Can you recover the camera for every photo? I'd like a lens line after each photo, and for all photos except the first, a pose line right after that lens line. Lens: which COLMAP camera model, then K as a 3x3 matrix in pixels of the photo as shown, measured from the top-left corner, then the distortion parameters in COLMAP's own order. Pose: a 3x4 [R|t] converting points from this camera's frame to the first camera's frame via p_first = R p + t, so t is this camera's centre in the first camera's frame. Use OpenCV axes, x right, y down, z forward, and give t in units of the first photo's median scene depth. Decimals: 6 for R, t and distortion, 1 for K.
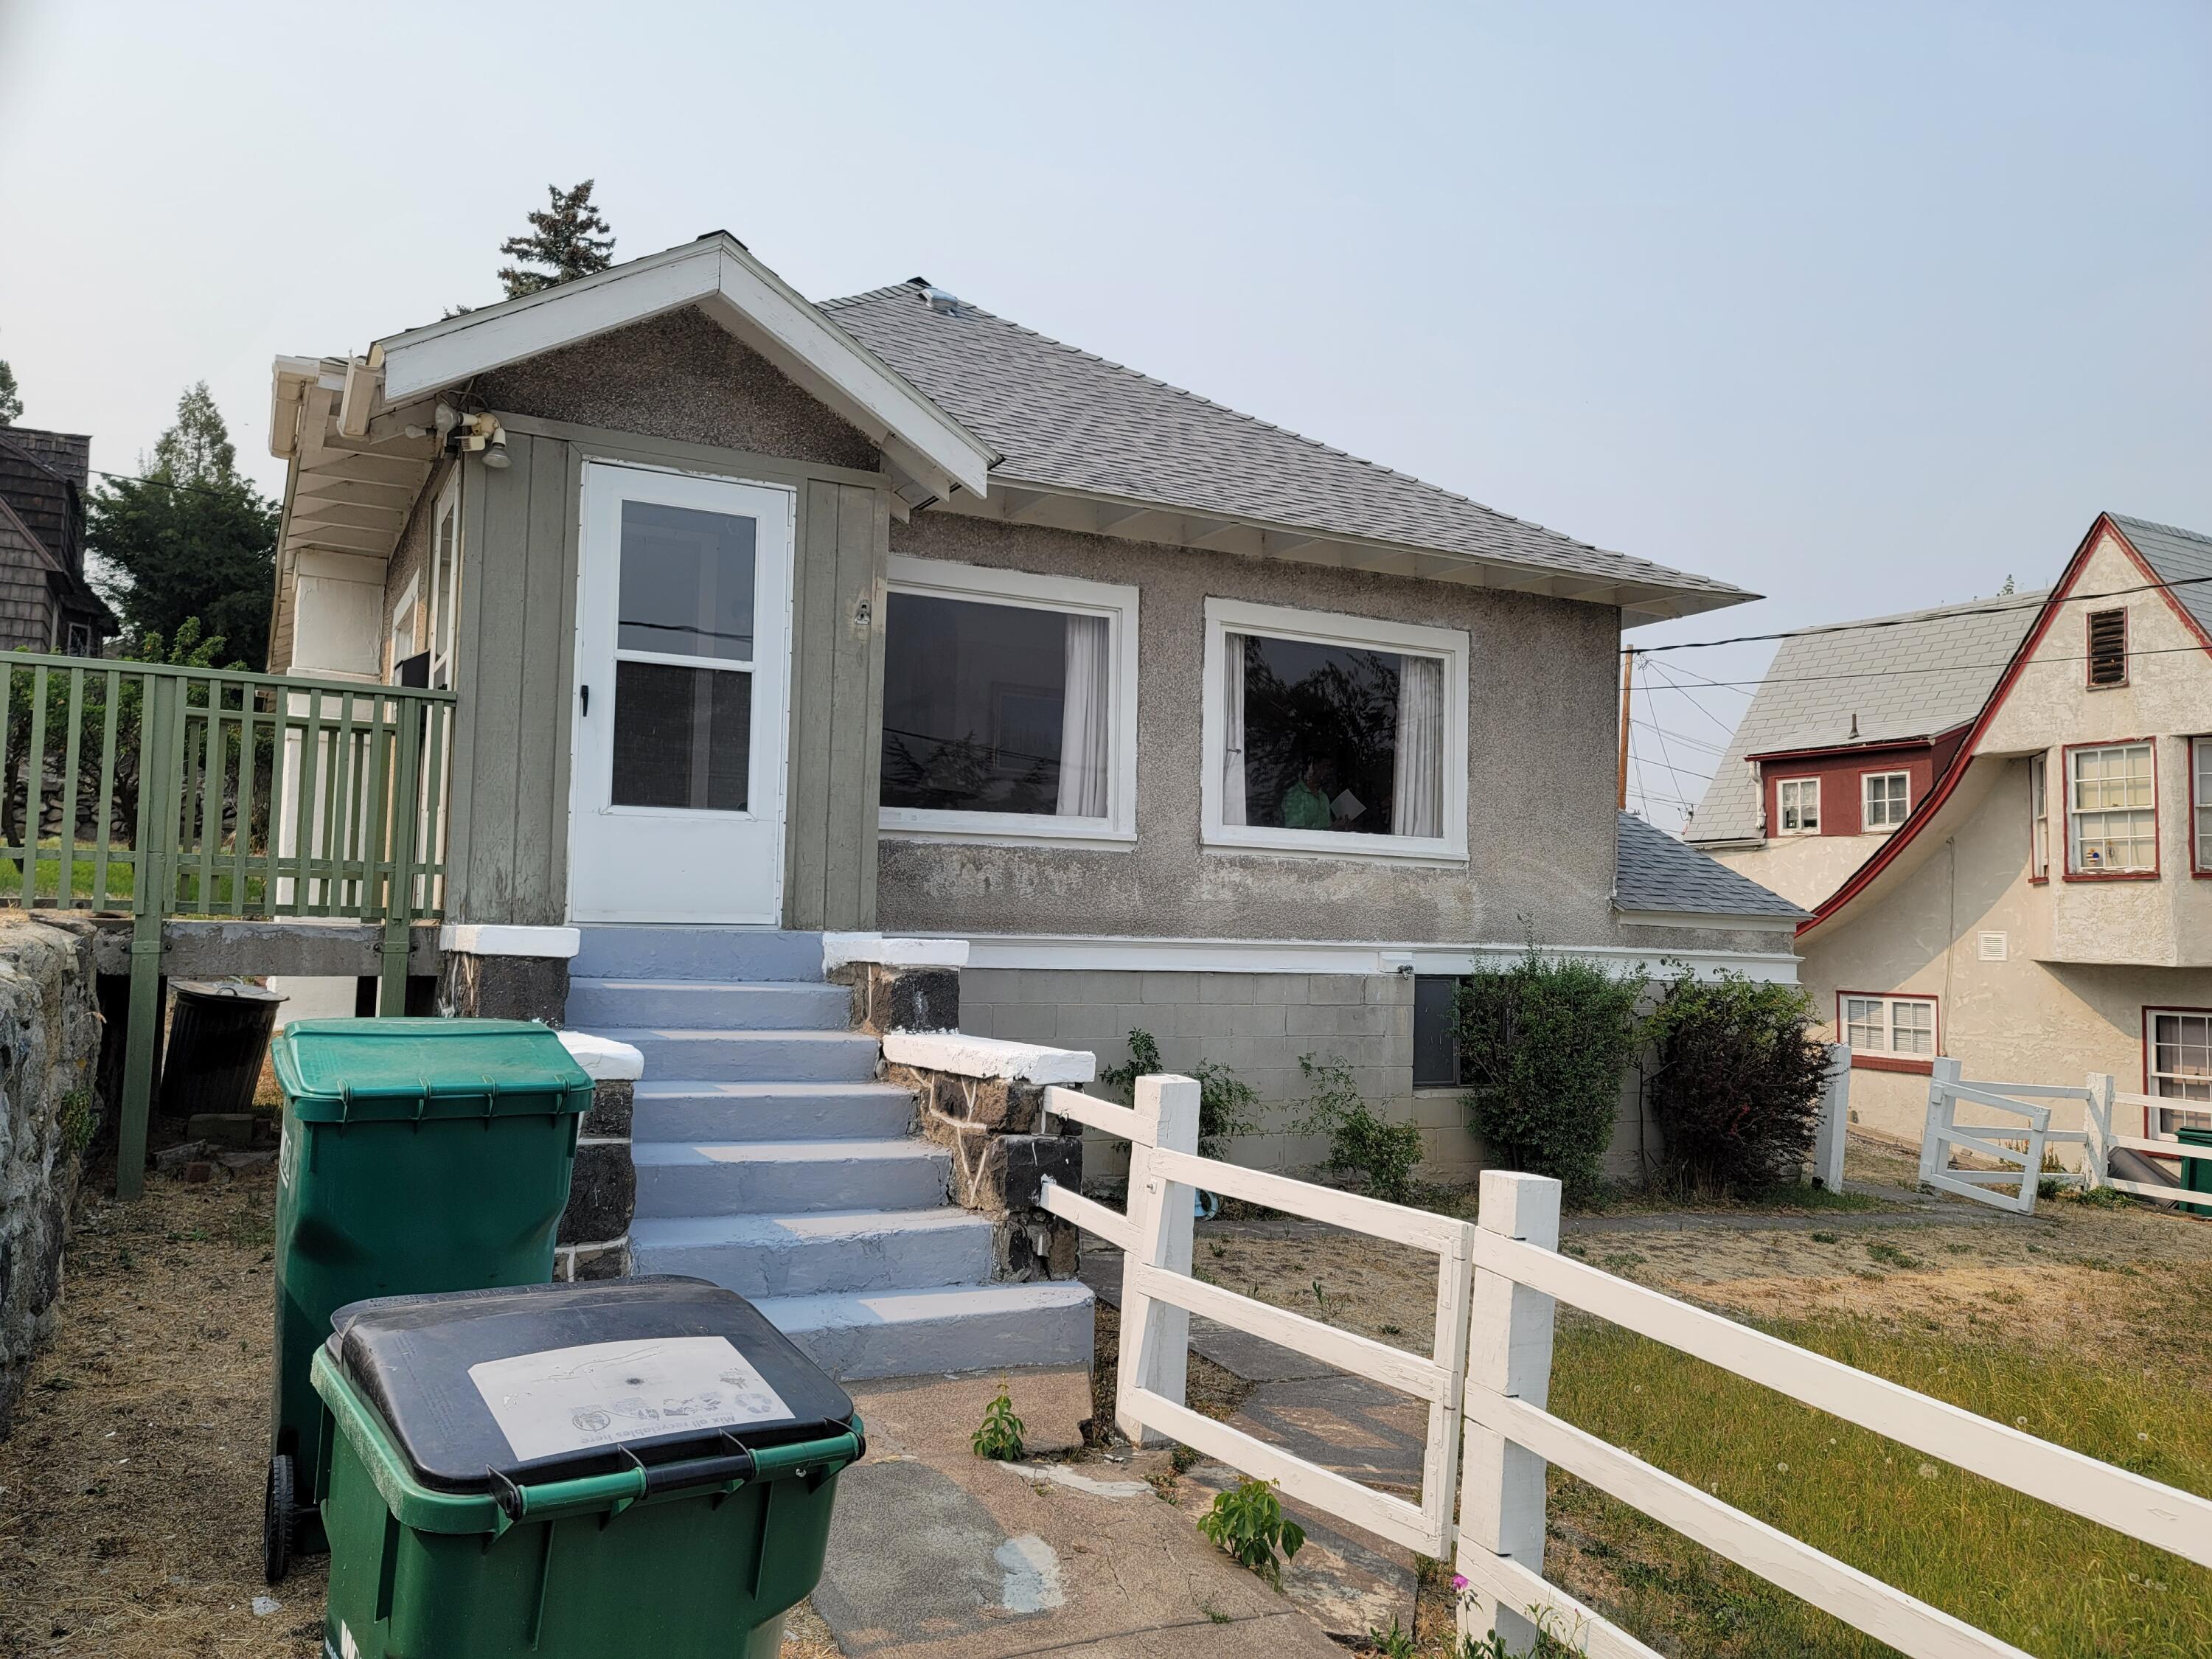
lens RADIAL K [[1627.7, 0, 1106.0], [0, 1627.7, 834.7], [0, 0, 1]] dist [0.050299, -0.000239]
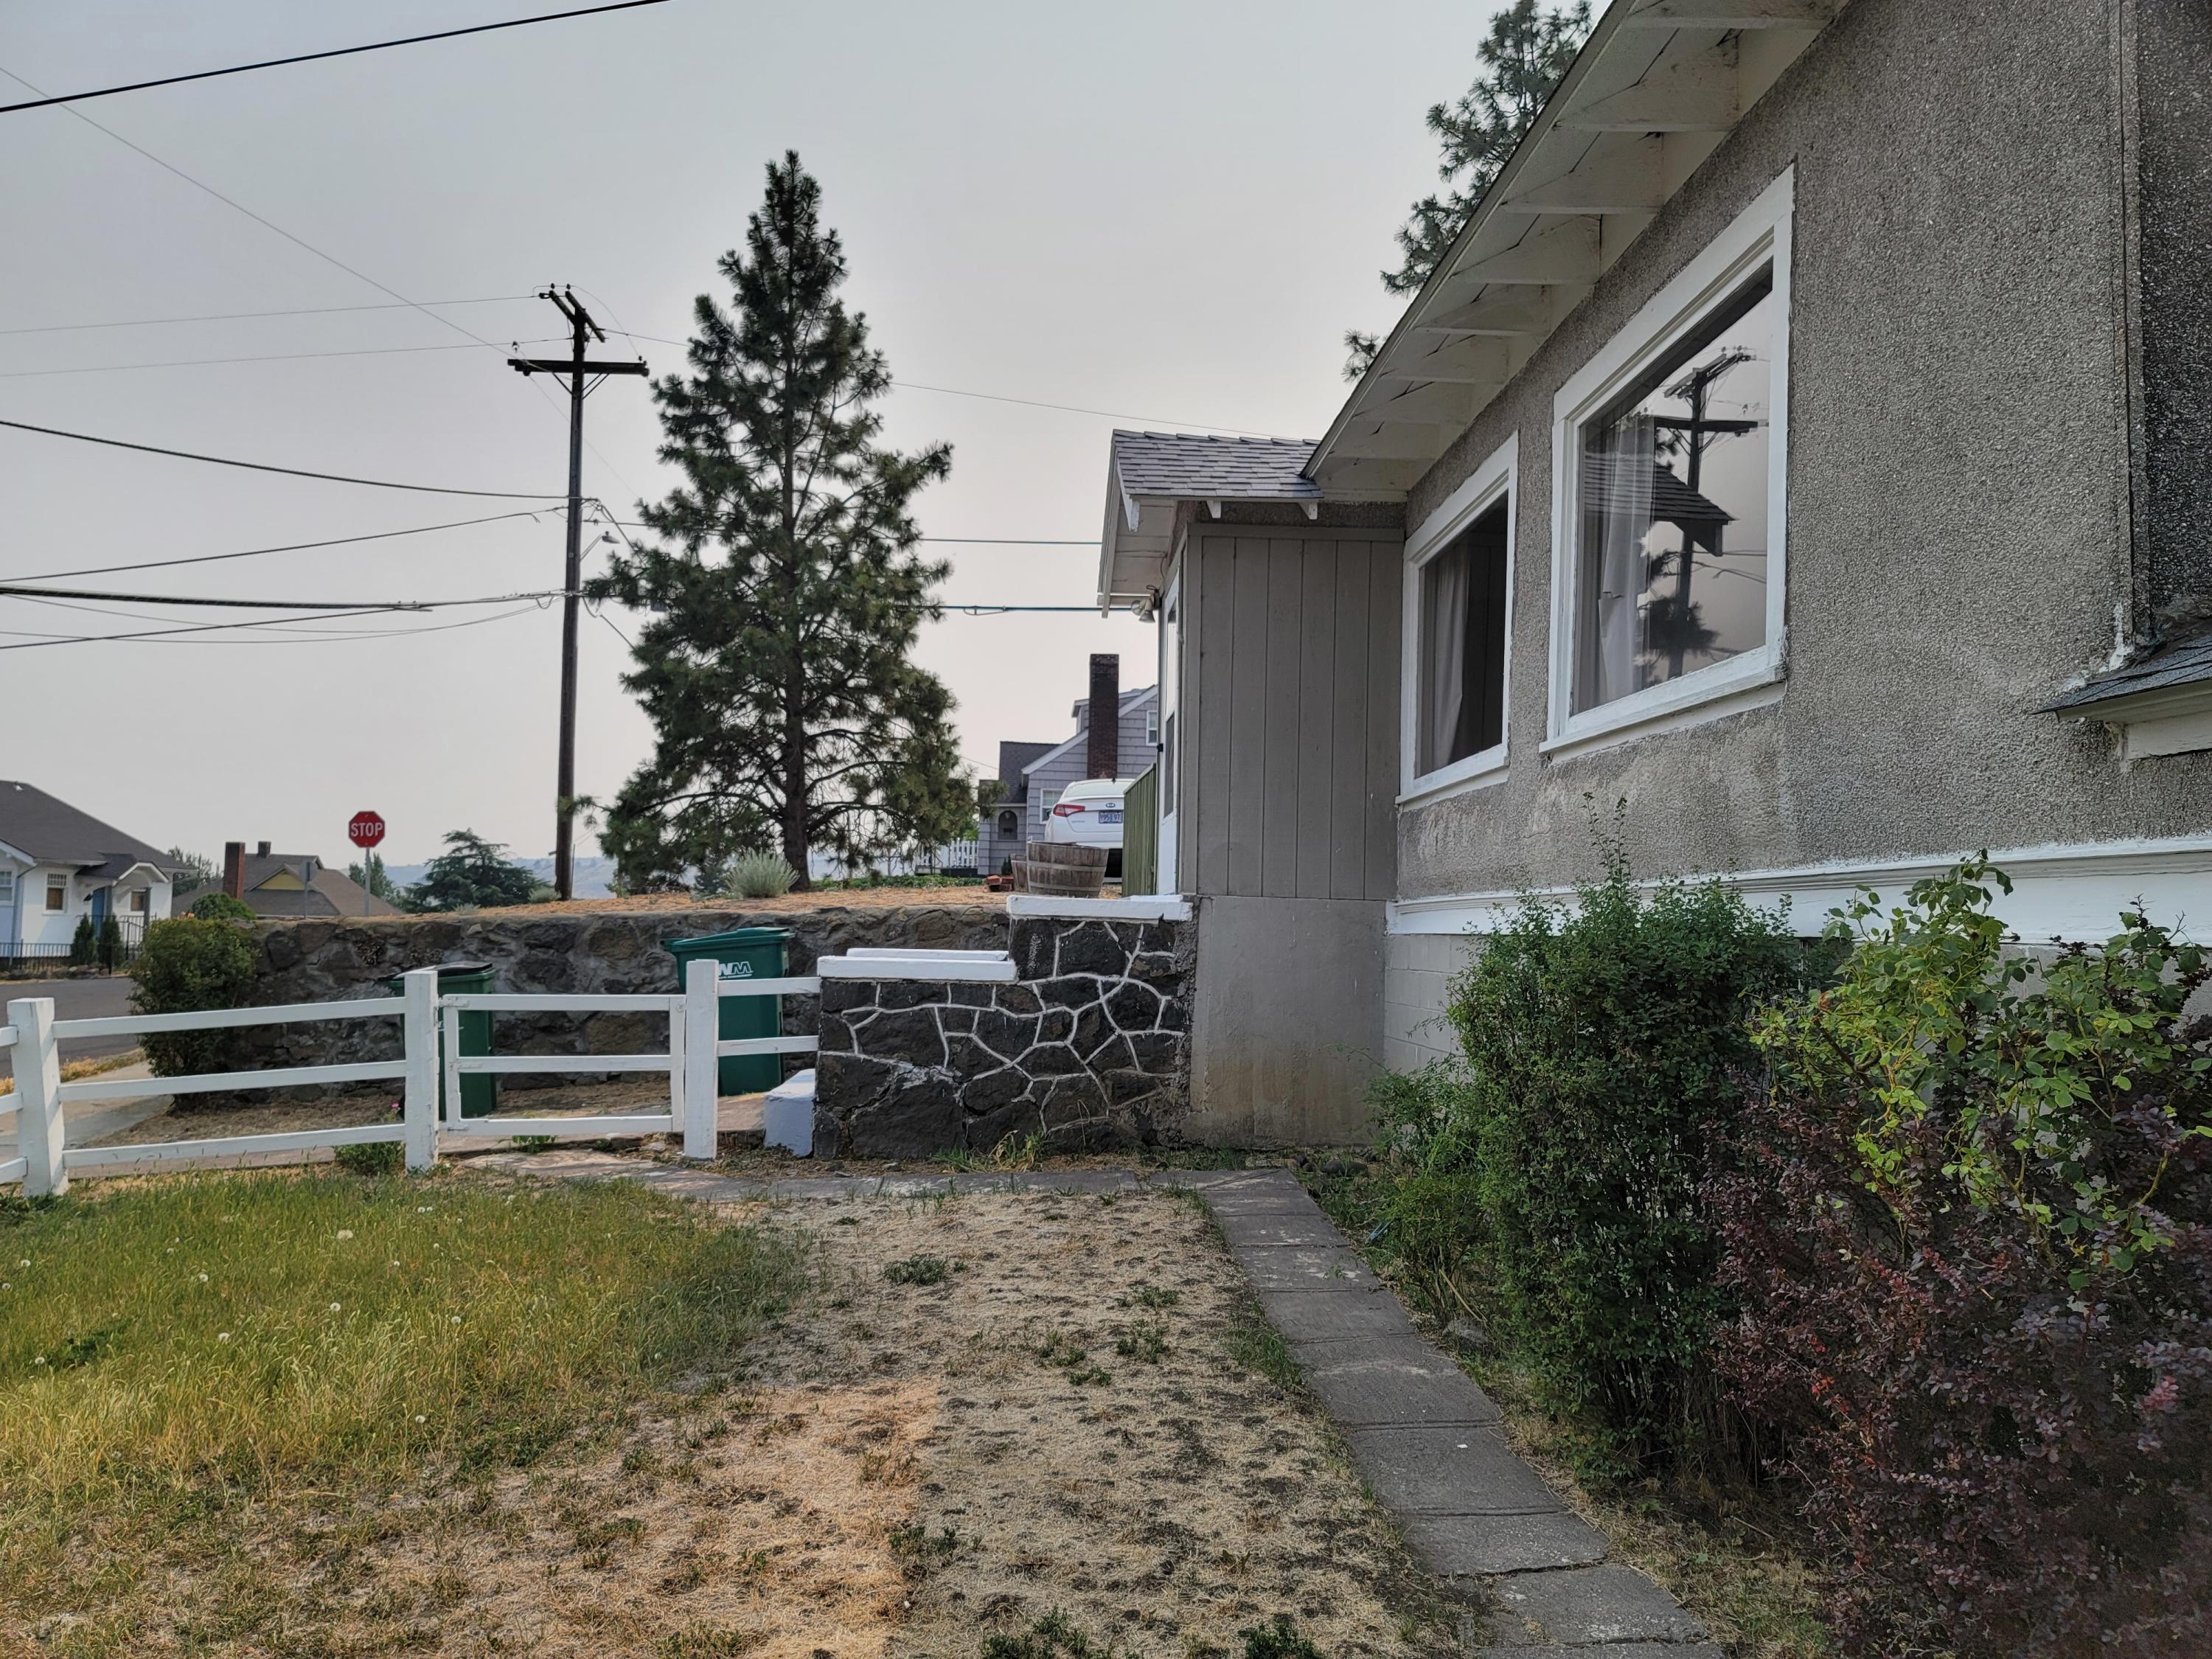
lens RADIAL K [[1627.7, 0, 1102.3], [0, 1627.7, 833.1], [0, 0, 1]] dist [0.050299, -0.000239]
pose [[-0.425508, -0.089282, -0.900540, 0.769157], [0.021129, 0.993870, -0.108518, 0.112069], [0.904708, -0.065203, -0.421013, 1.115549]]
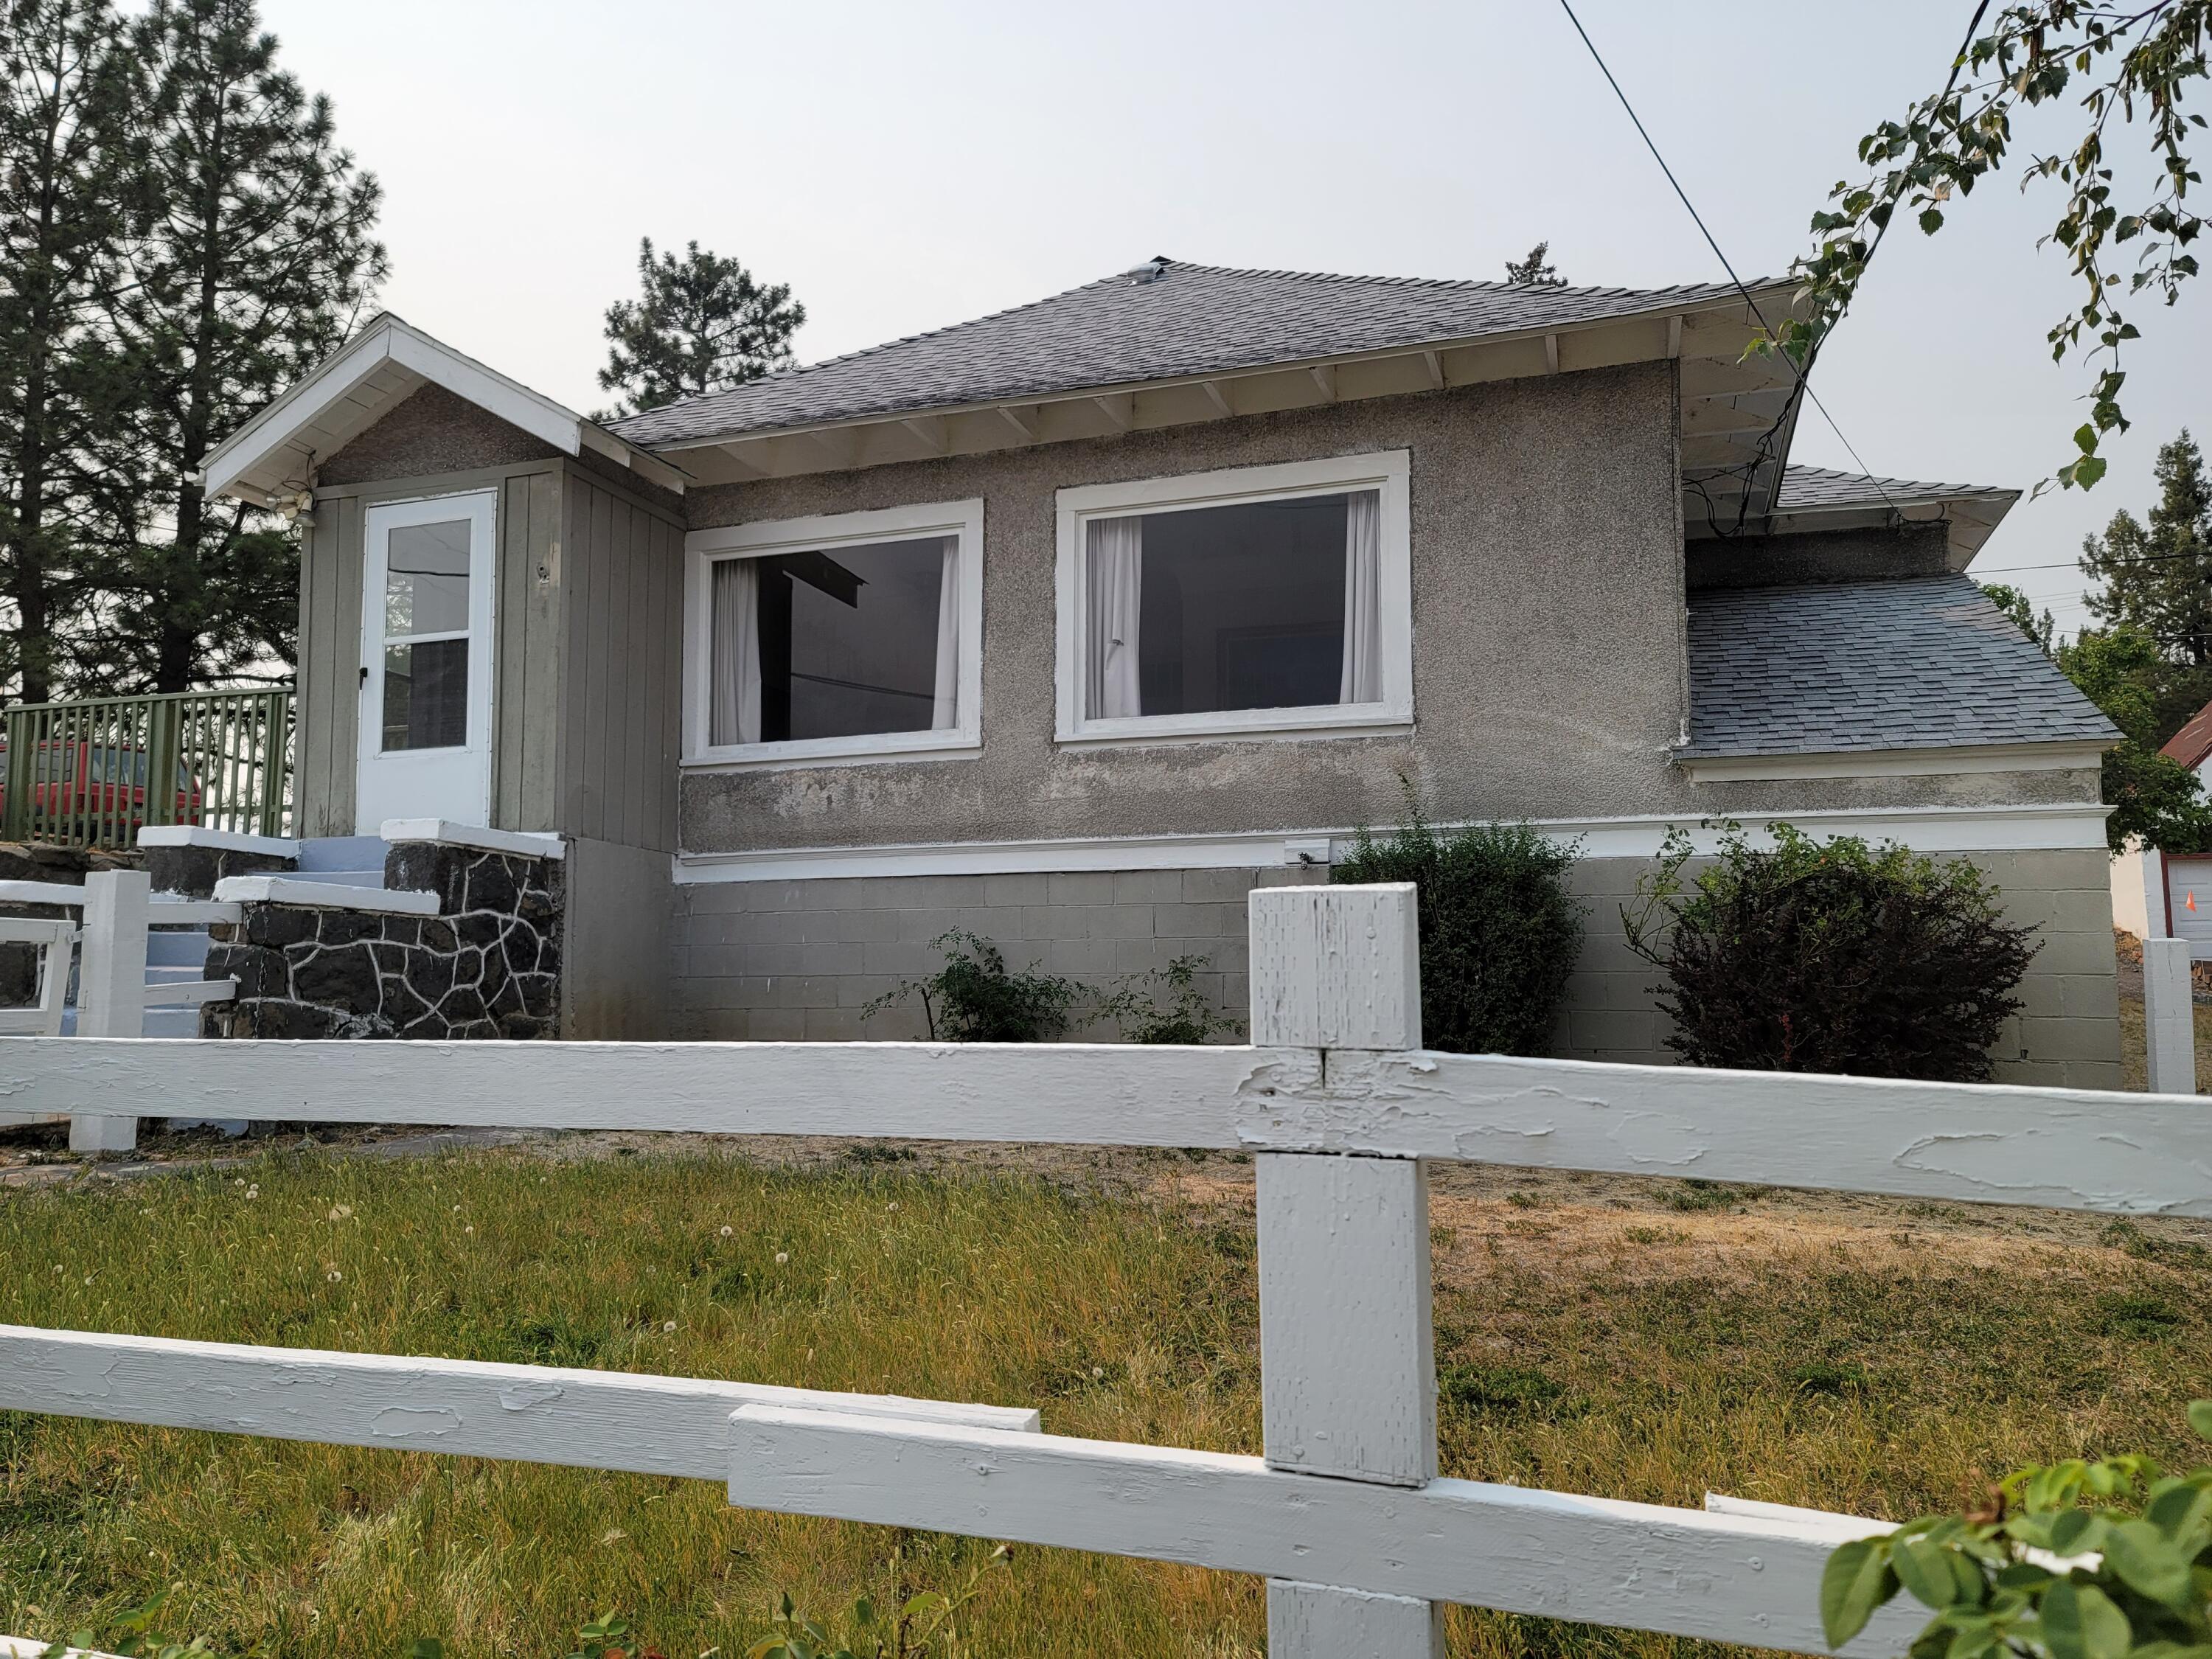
lens RADIAL K [[1627.7, 0, 1090.3], [0, 1627.7, 870.4], [0, 0, 1]] dist [0.050299, -0.000239]
pose [[0.681300, -0.087935, -0.726703, 0.767883], [0.061934, 0.996123, -0.062472, 0.143069], [0.729379, -0.002445, 0.684105, 0.351418]]
